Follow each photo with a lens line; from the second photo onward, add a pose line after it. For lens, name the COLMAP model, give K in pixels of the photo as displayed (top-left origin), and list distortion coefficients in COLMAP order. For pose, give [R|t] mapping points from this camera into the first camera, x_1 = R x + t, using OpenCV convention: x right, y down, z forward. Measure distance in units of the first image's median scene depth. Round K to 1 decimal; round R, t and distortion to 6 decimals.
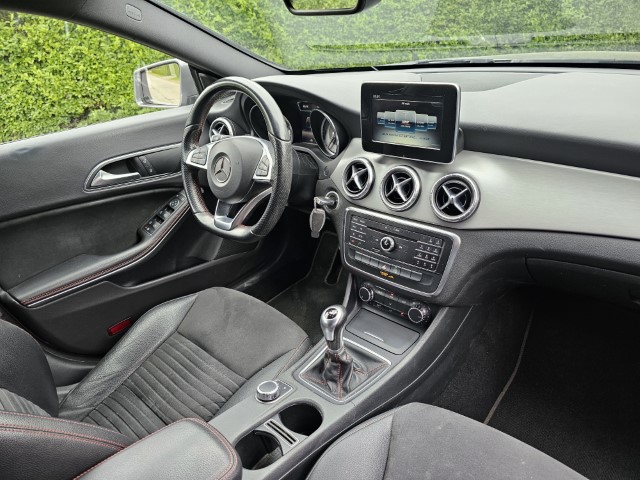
lens RADIAL K [[440.6, 0, 317.1], [0, 440.6, 241.5], [0, 0, 1]] dist [0.041125, -0.029194]
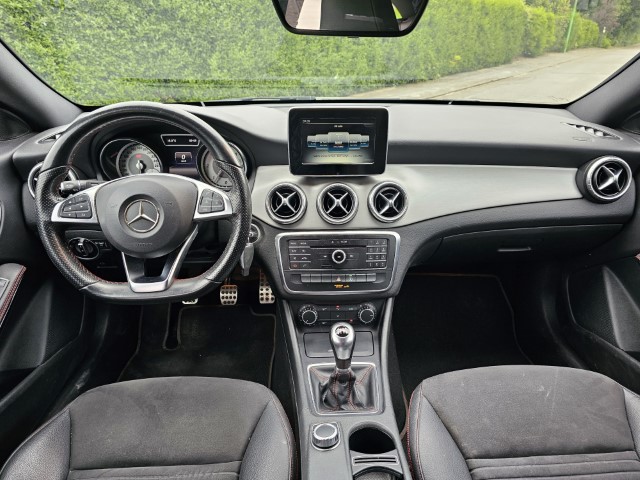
lens RADIAL K [[445.3, 0, 324.0], [0, 445.3, 239.4], [0, 0, 1]] dist [0.046285, -0.038006]
pose [[0.703592, -0.182718, 0.686711, -0.603919], [0.265342, 0.964032, -0.015357, -0.027782], [-0.659206, 0.193019, 0.726768, 0.244651]]
